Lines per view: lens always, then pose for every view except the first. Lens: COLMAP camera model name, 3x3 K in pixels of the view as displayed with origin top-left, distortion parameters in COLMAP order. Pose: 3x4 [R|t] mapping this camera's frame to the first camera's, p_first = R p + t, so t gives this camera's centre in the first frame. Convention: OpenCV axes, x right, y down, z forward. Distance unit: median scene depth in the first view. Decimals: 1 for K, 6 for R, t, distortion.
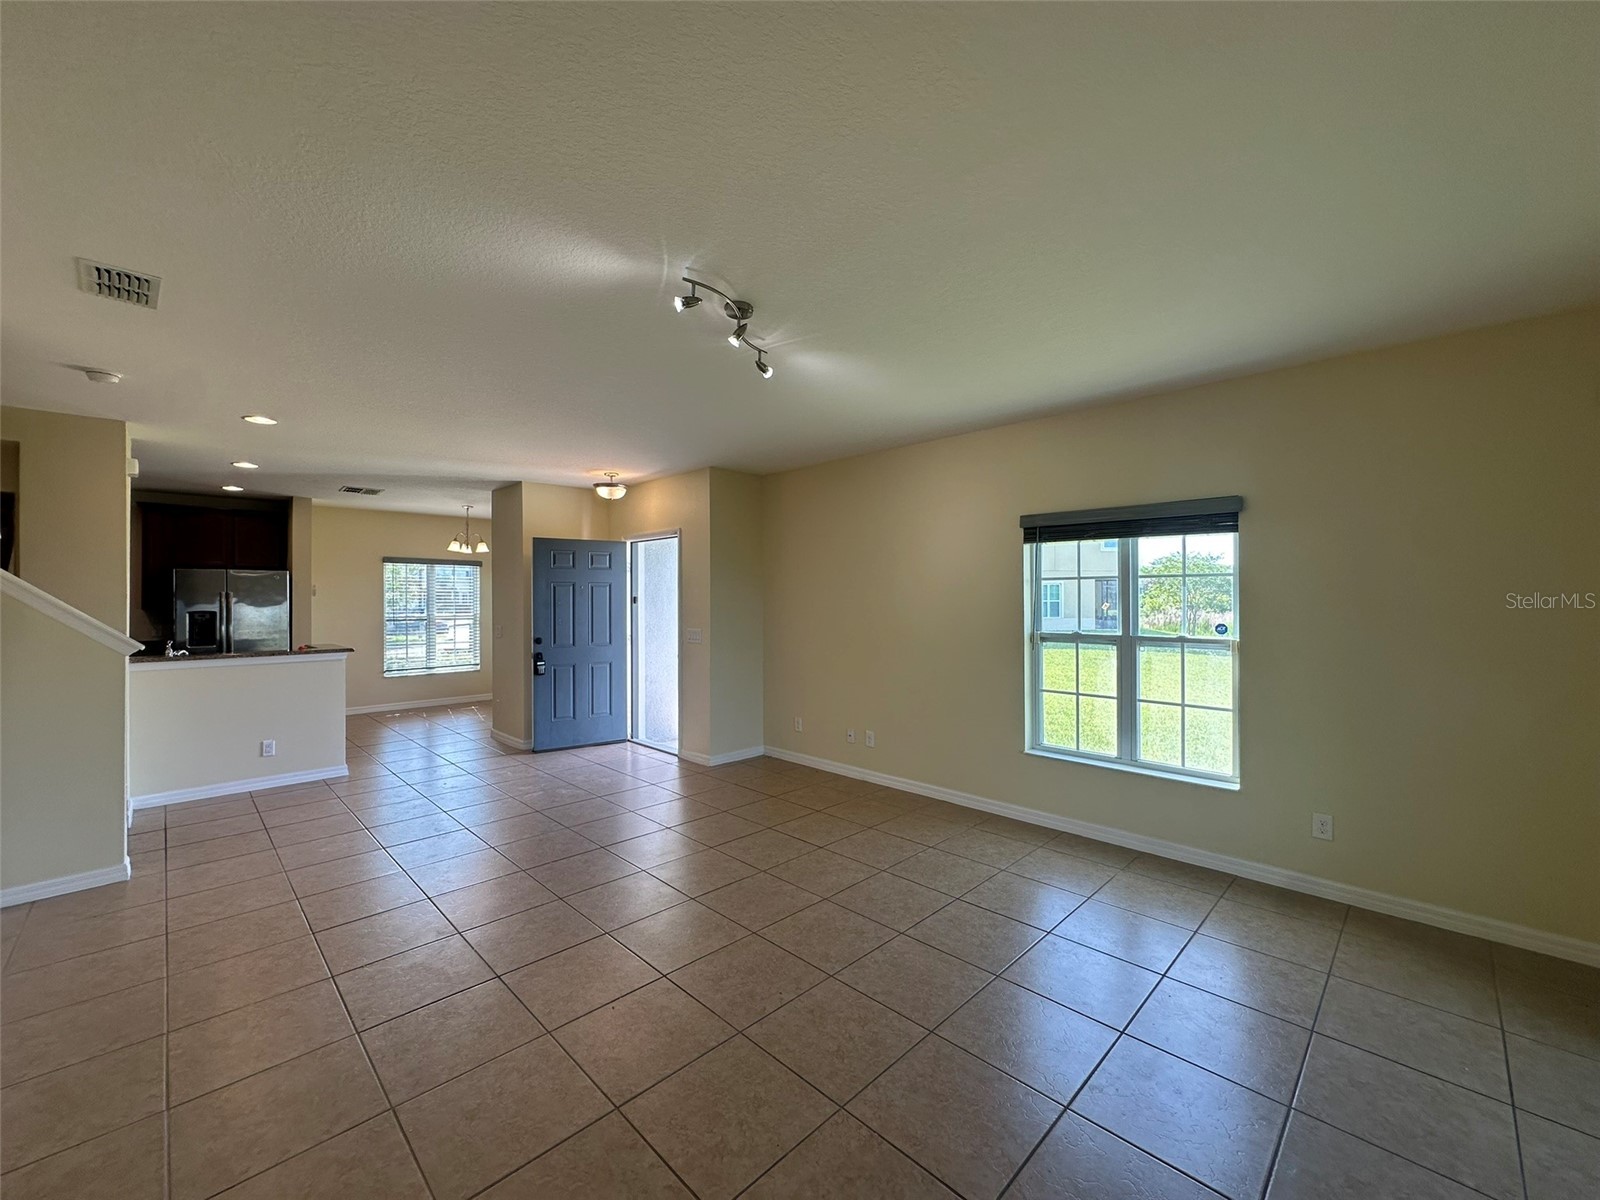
lens RADIAL K [[640.8, 0, 803.1], [0, 640.8, 596.7], [0, 0, 1]] dist [-0.007904, 0.002426]
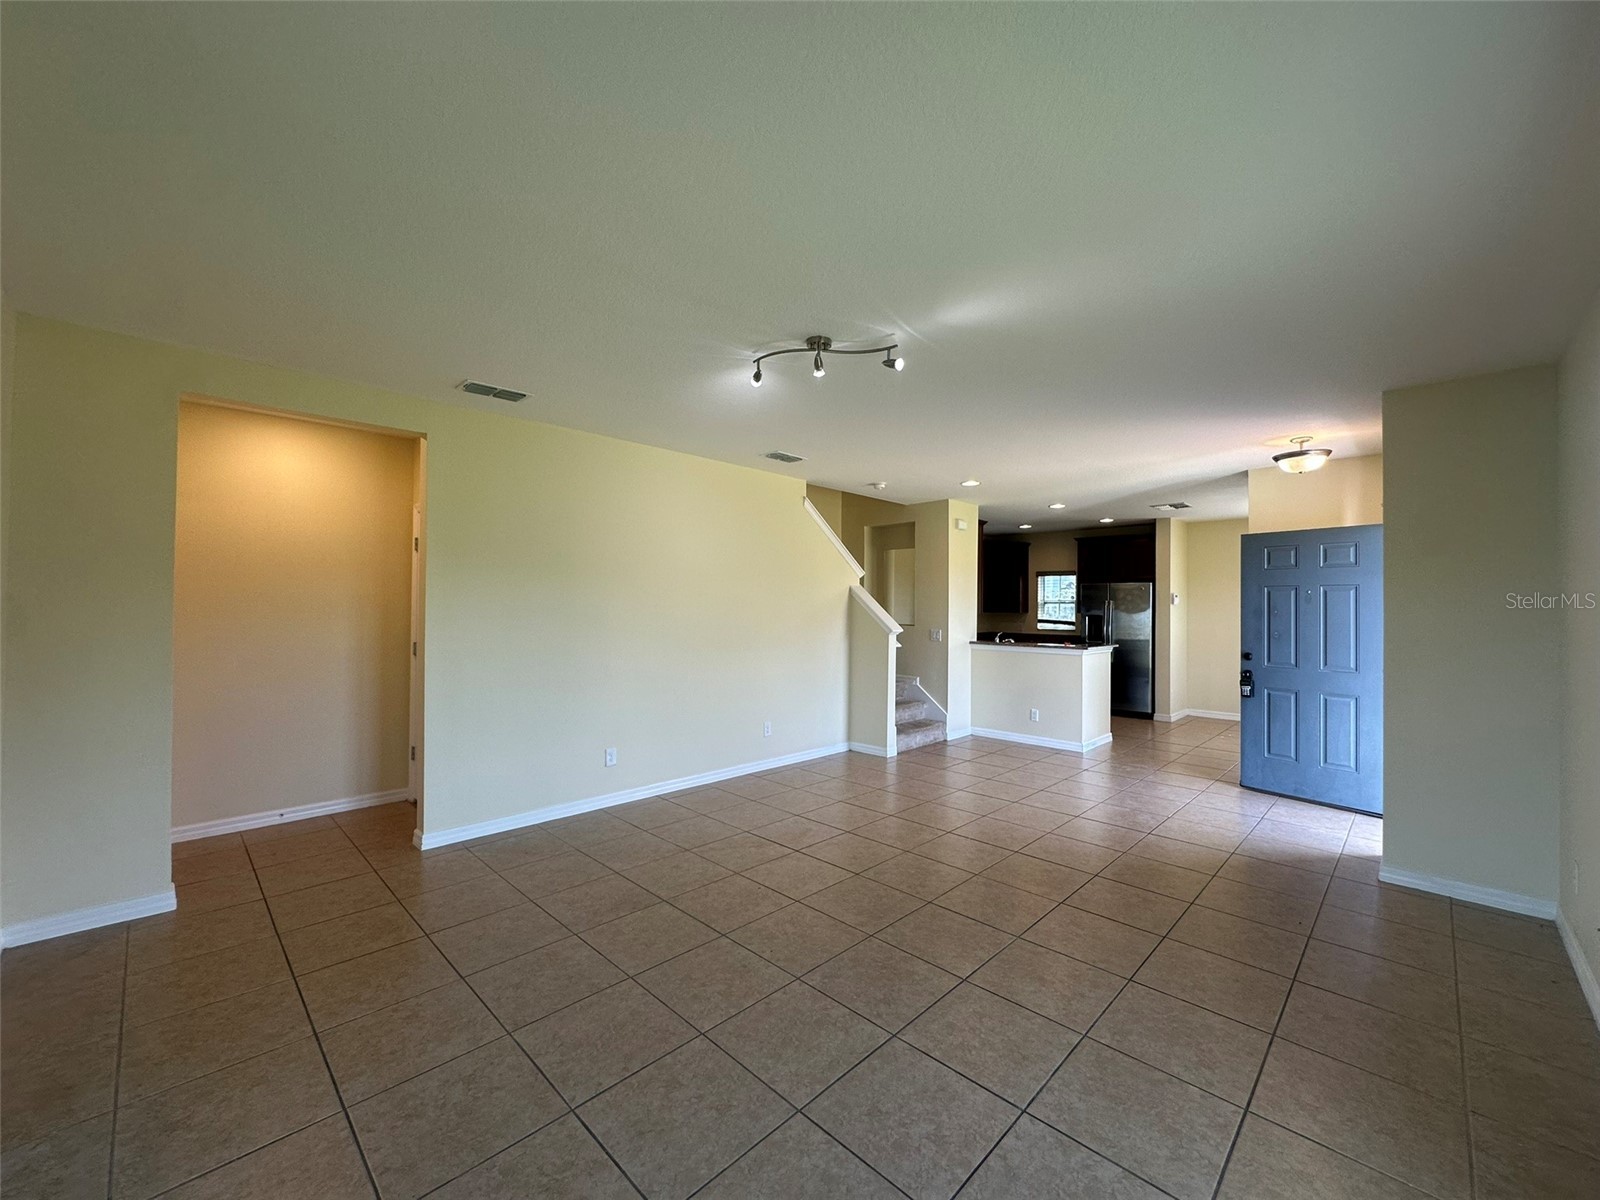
lens RADIAL K [[640.8, 0, 798.1], [0, 640.8, 599.5], [0, 0, 1]] dist [-0.007904, 0.002426]
pose [[0.006304, -0.008294, -0.999946, 0.636972], [-0.004151, 0.999957, -0.008321, 0.005590], [0.999972, 0.004203, 0.006269, 0.602561]]
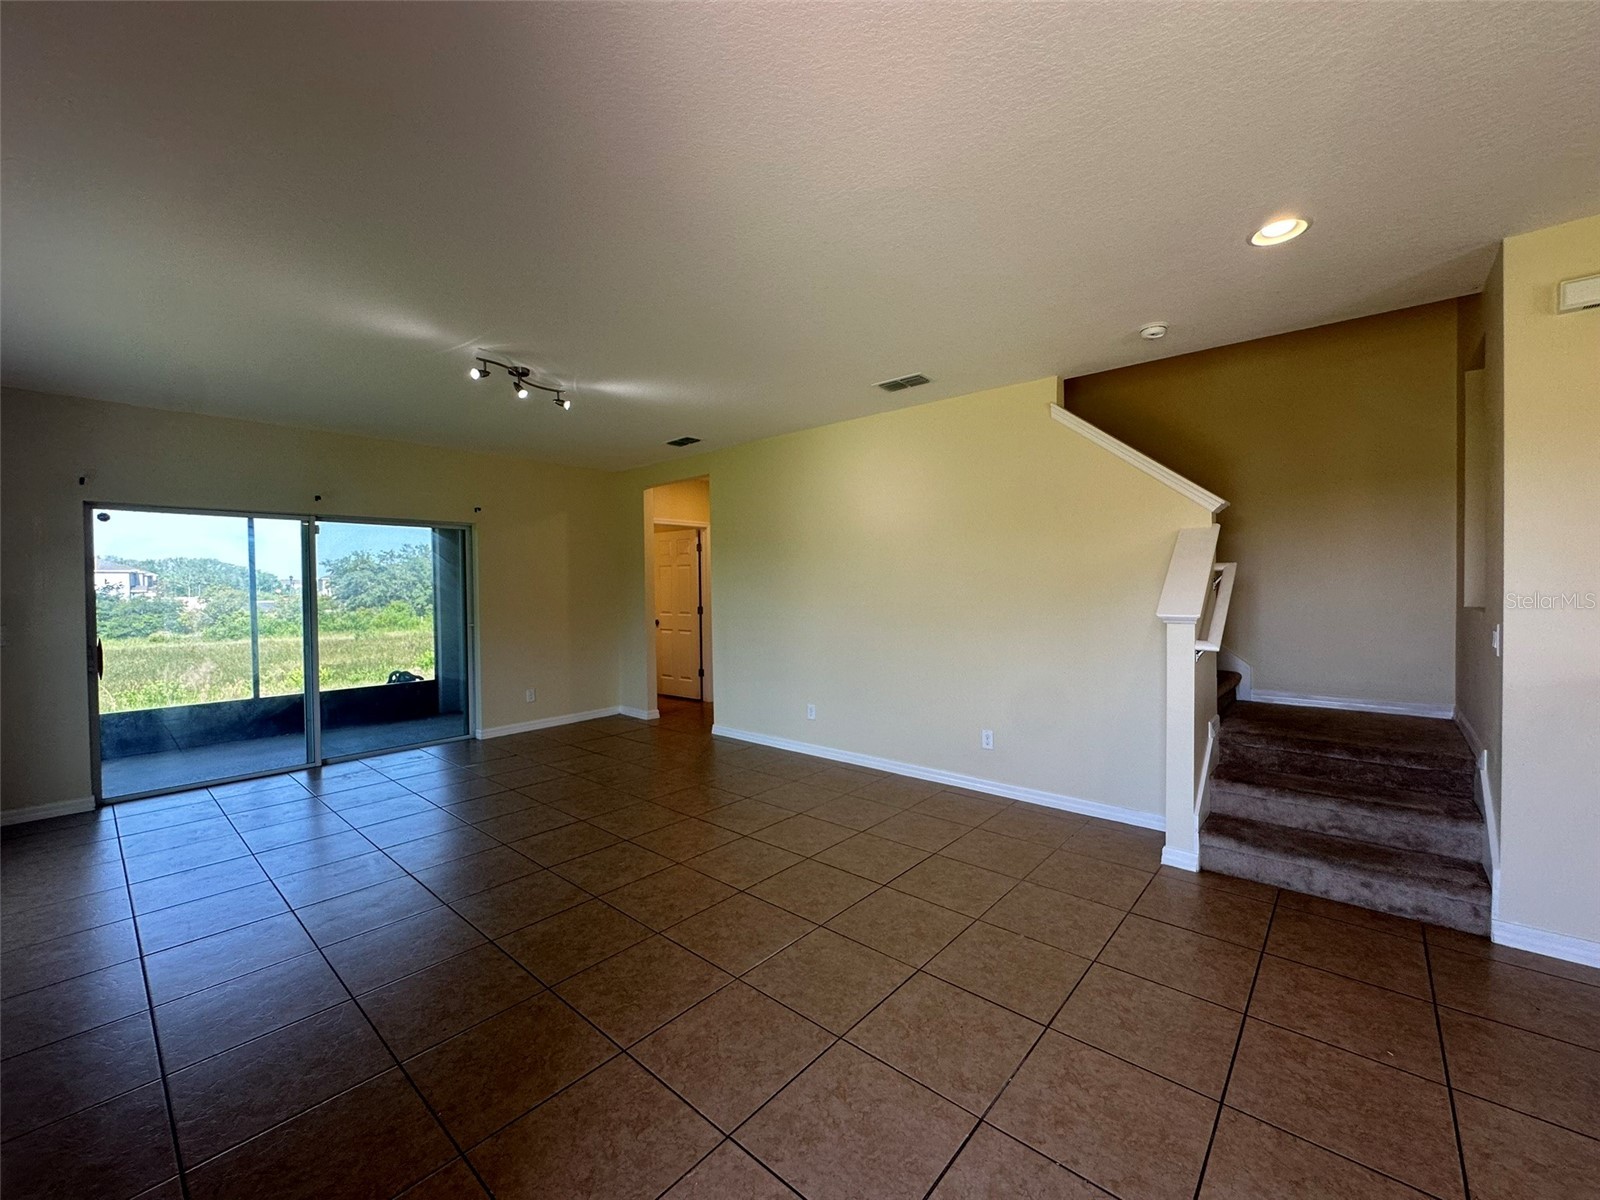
lens RADIAL K [[640.8, 0, 802.1], [0, 640.8, 597.6], [0, 0, 1]] dist [-0.007904, 0.002426]
pose [[-0.997694, 0.016229, -0.065902, -0.394564], [0.015355, 0.999788, 0.013751, 0.028200], [0.066111, 0.012707, -0.997731, 1.552809]]
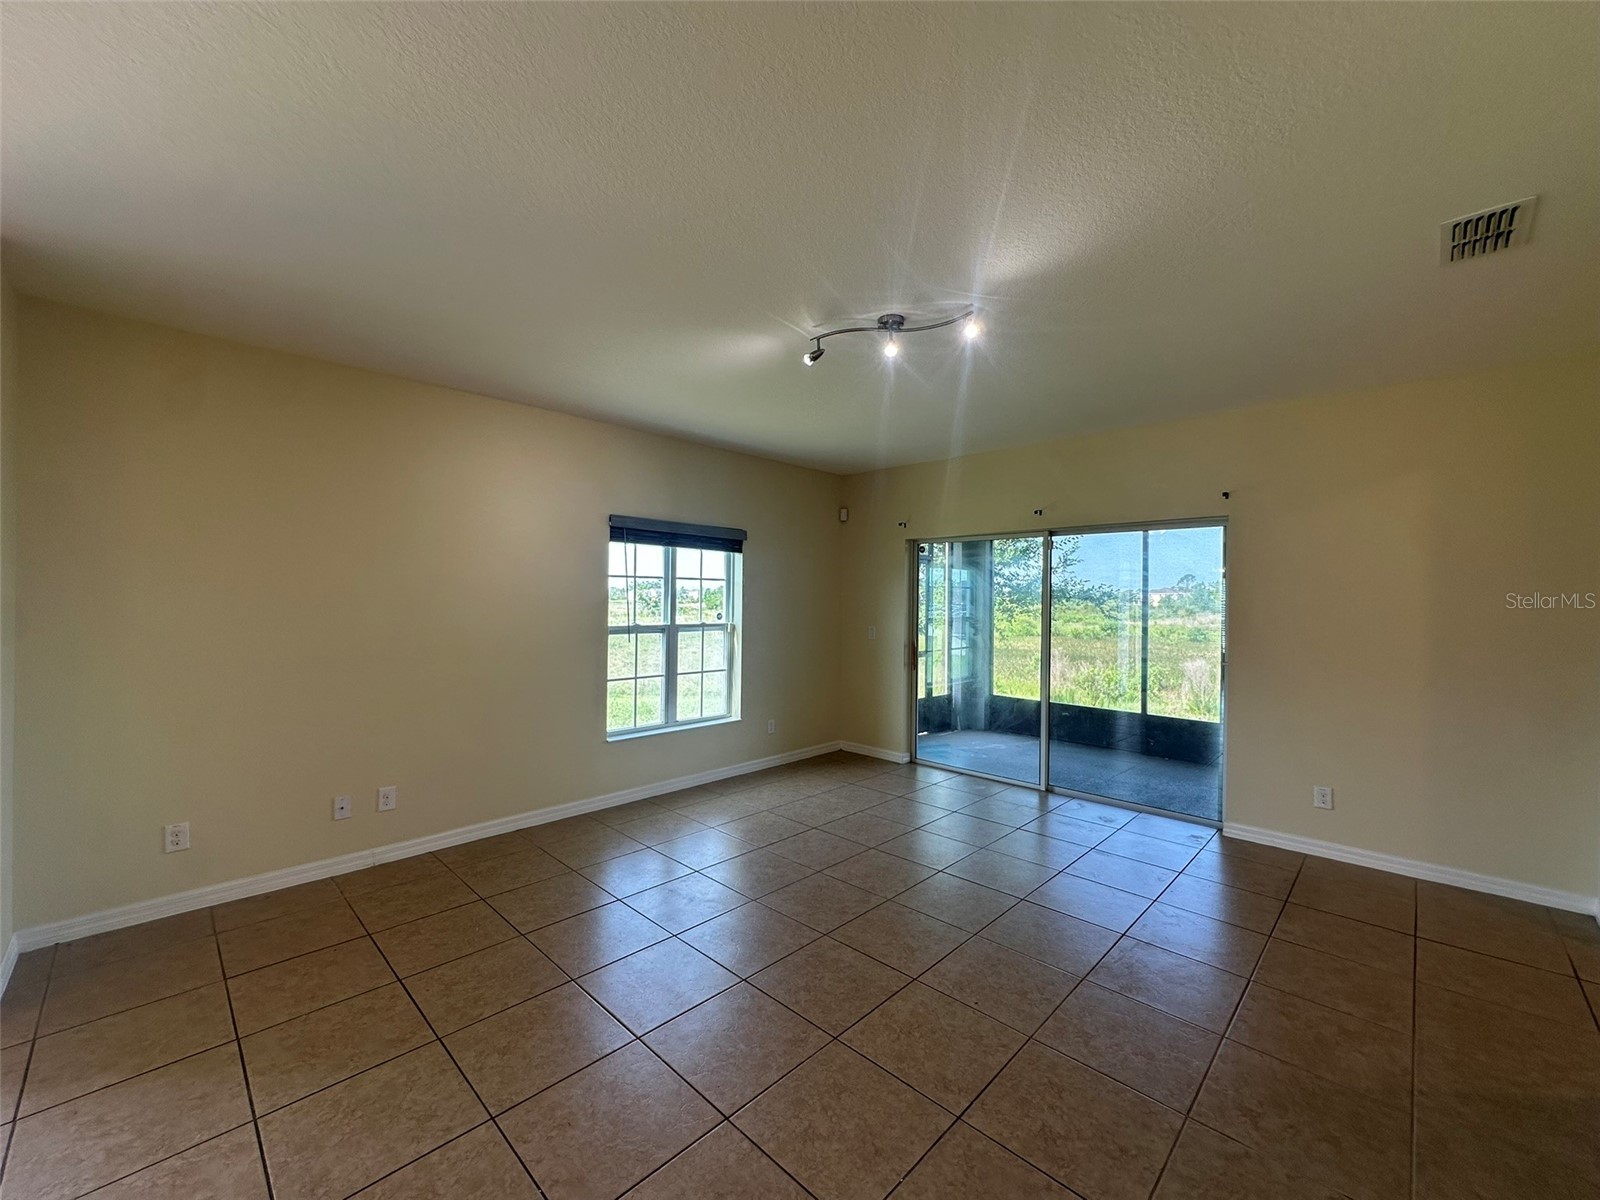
lens RADIAL K [[640.8, 0, 802.3], [0, 640.8, 596.5], [0, 0, 1]] dist [-0.007904, 0.002426]
pose [[-0.015956, 0.004932, 0.999861, -0.726968], [-0.013807, 0.999891, -0.005153, 0.008112], [-0.999777, -0.013888, -0.015886, 0.726803]]
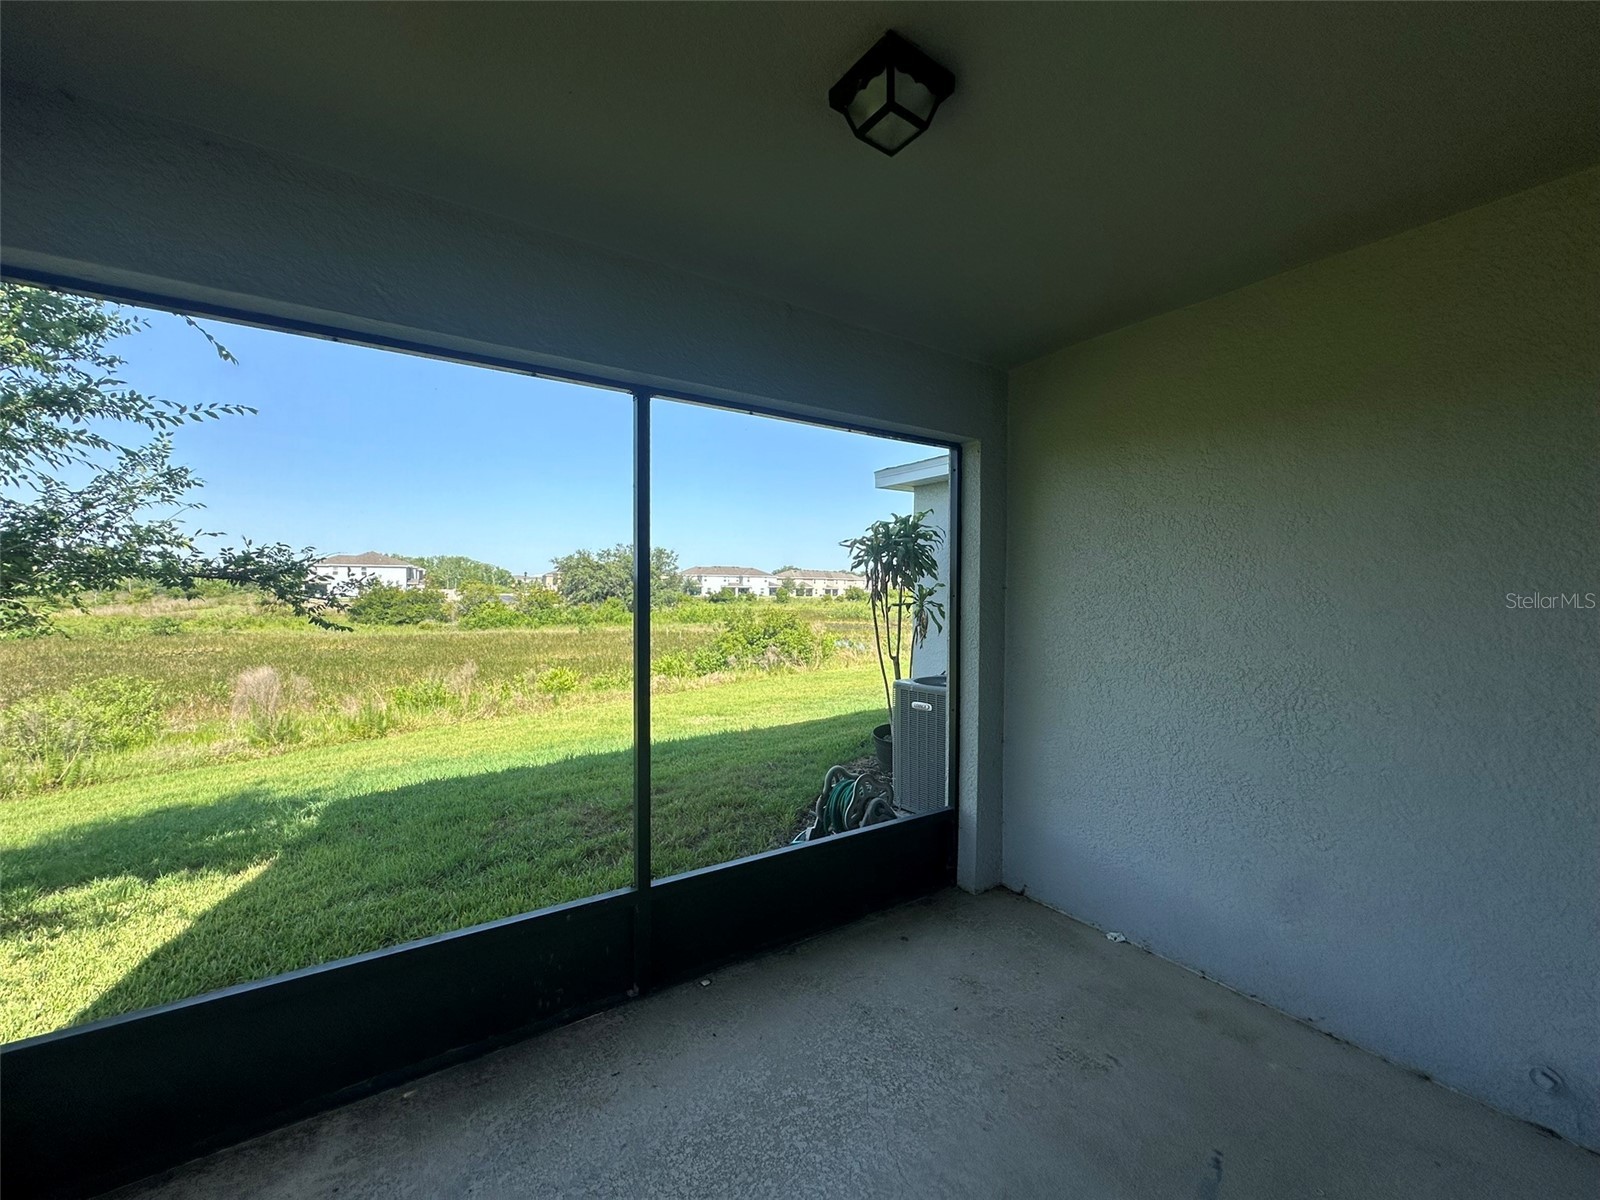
lens RADIAL K [[640.8, 0, 805.2], [0, 640.8, 596.4], [0, 0, 1]] dist [-0.007904, 0.002426]
pose [[-0.982114, -0.007507, 0.188140, 0.639322], [-0.006301, 0.999956, 0.007010, 0.003195], [-0.188184, 0.005700, -0.982117, 0.389019]]
